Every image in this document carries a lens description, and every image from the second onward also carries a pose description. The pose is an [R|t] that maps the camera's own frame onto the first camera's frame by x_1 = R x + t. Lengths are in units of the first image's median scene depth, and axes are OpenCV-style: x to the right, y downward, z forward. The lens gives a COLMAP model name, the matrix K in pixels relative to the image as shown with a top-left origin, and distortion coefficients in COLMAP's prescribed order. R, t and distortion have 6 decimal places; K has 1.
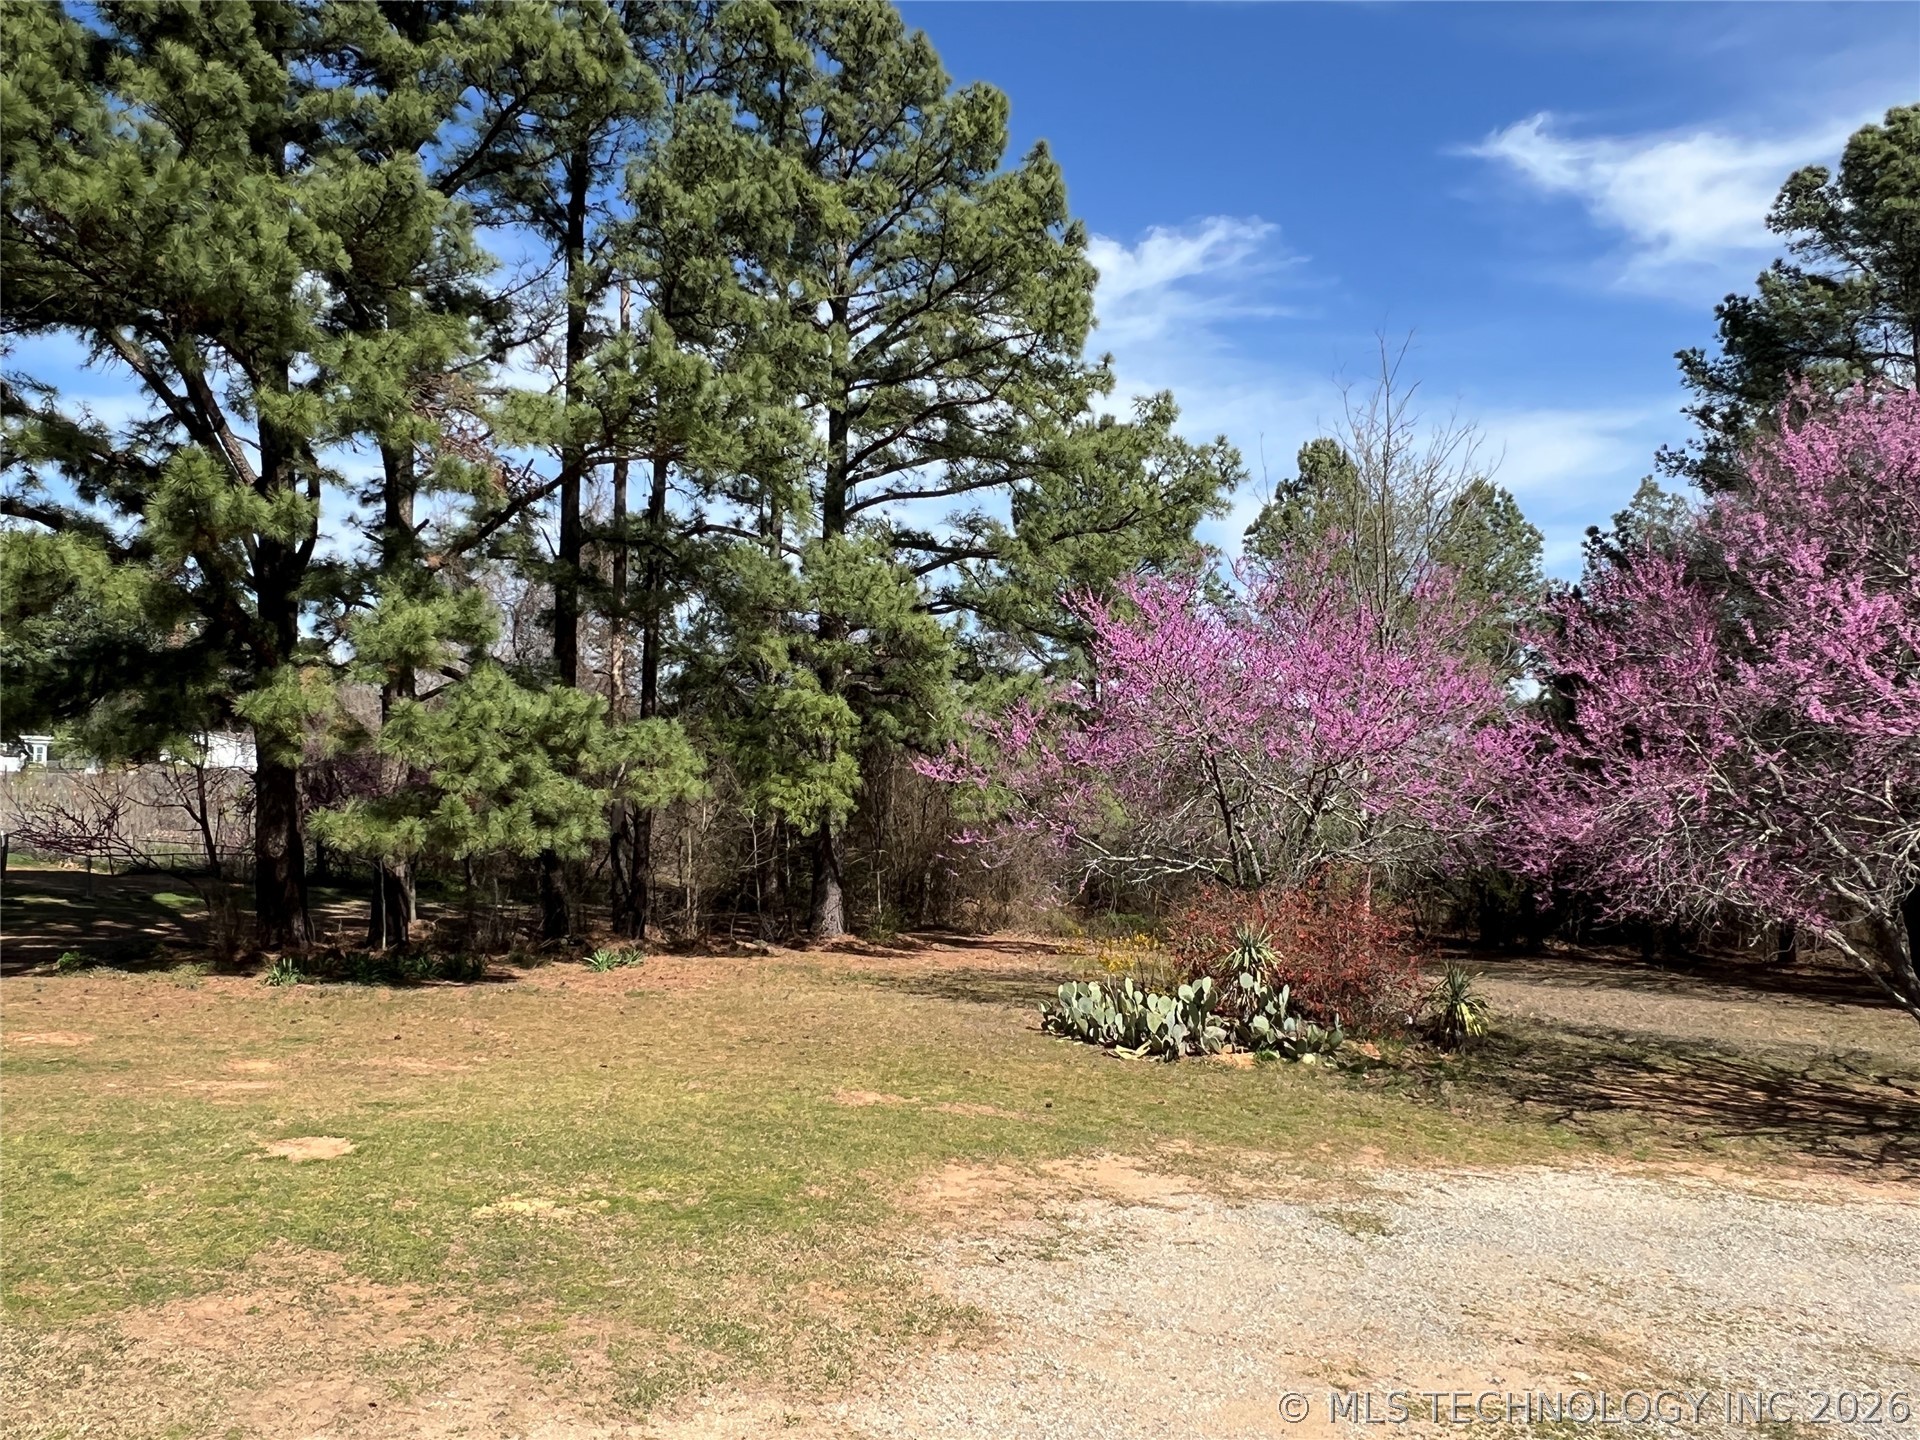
lens RADIAL K [[1449.7, 0, 954.9], [0, 1449.7, 730.3], [0, 0, 1]] dist [0.018095, -0.018520]
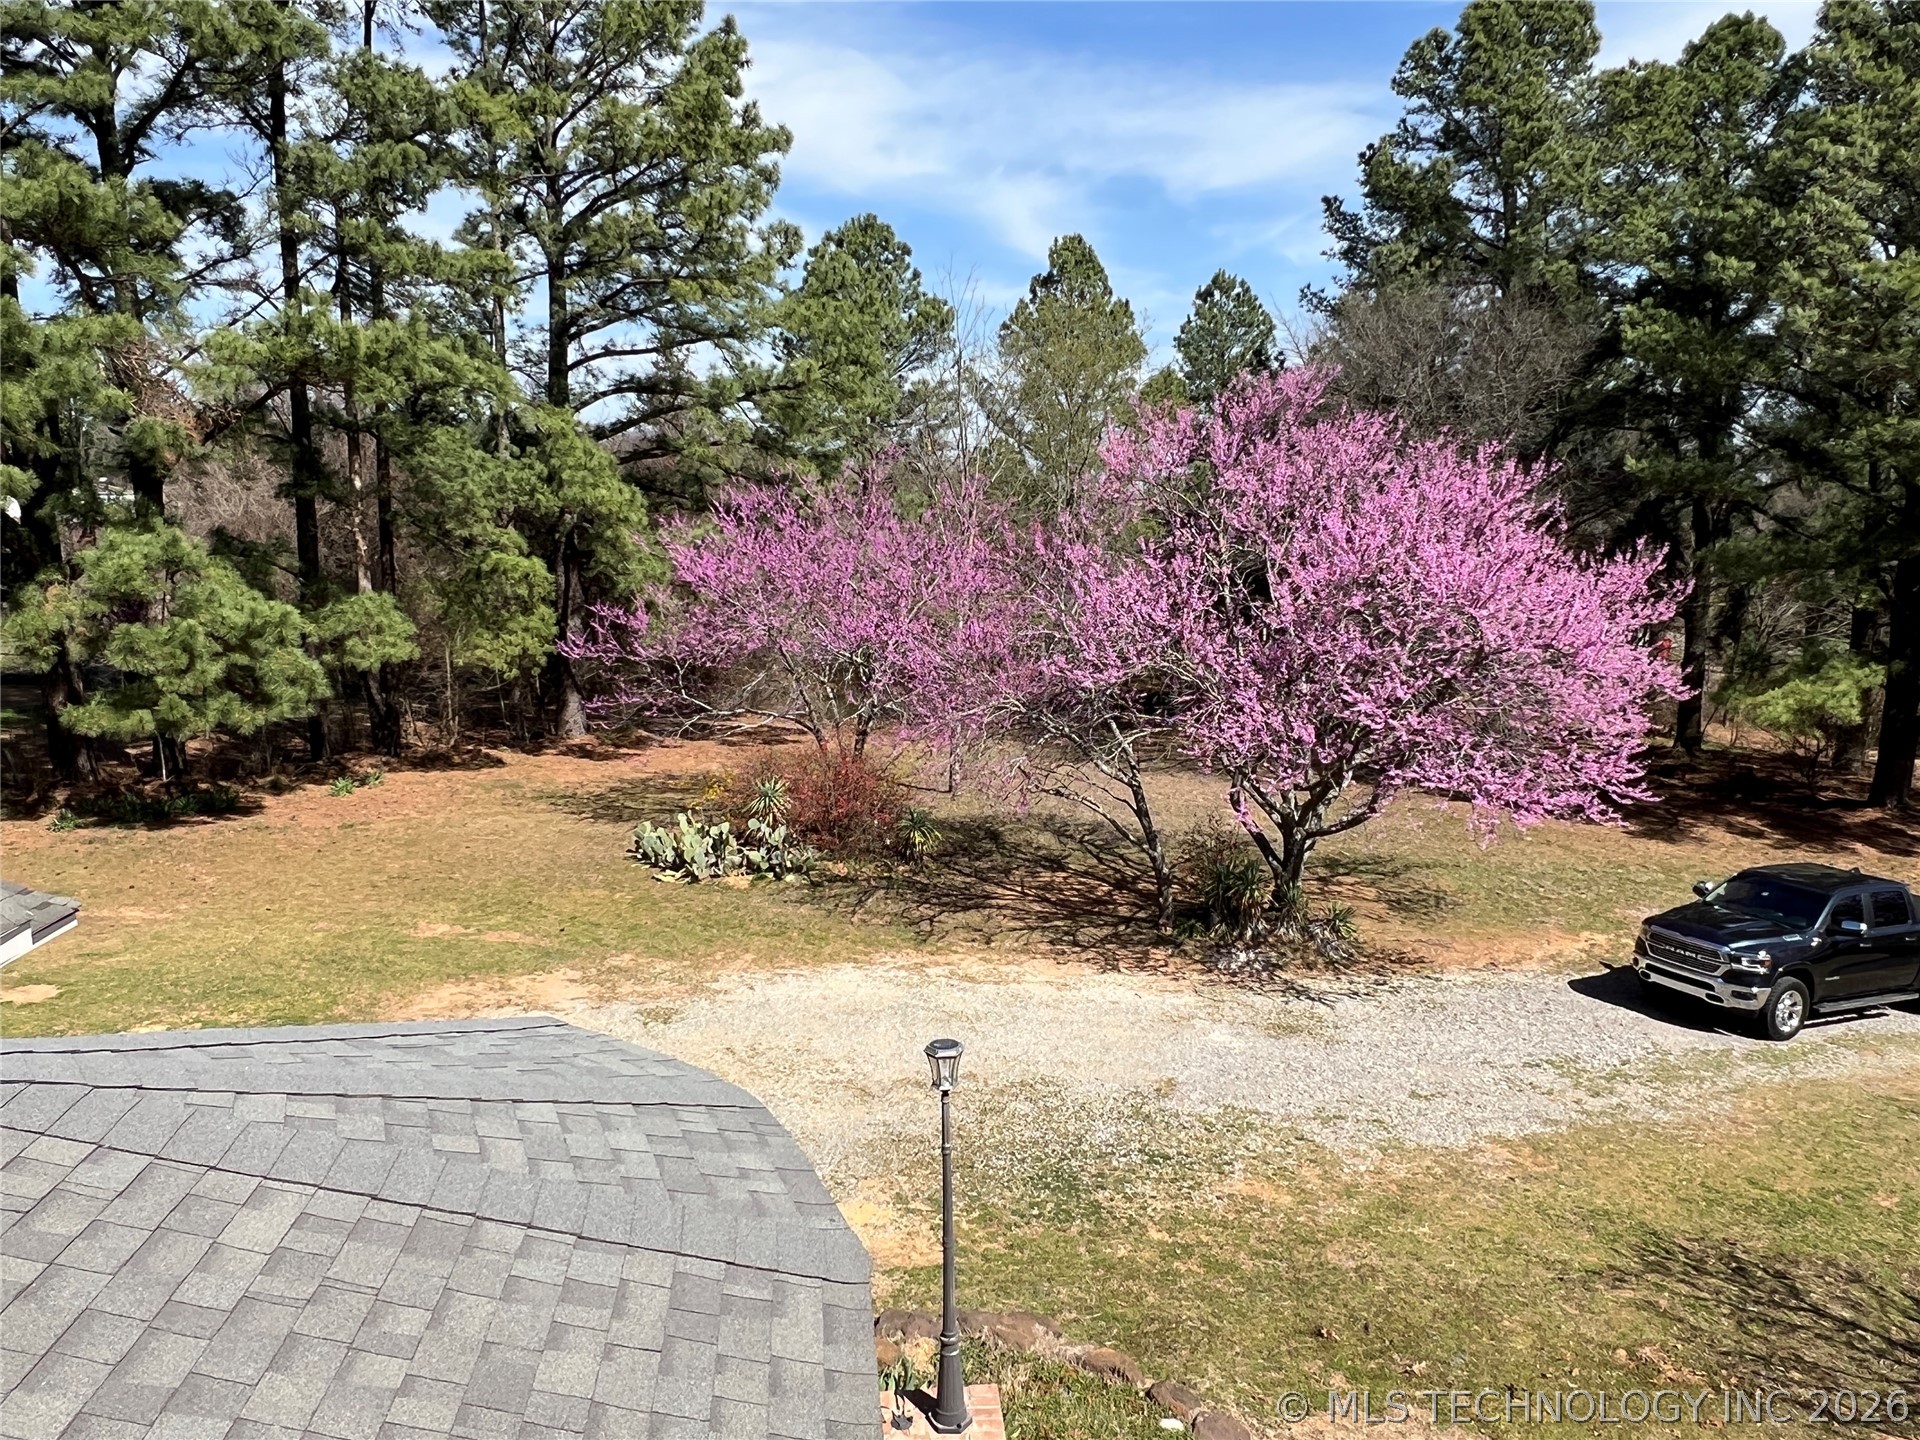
lens RADIAL K [[1449.7, 0, 949.8], [0, 1449.7, 713.0], [0, 0, 1]] dist [0.018095, -0.018520]
pose [[0.997831, -0.025490, 0.060695, 0.230150], [0.013753, 0.982366, 0.186459, -0.145203], [-0.064378, -0.185220, 0.980586, -0.283486]]
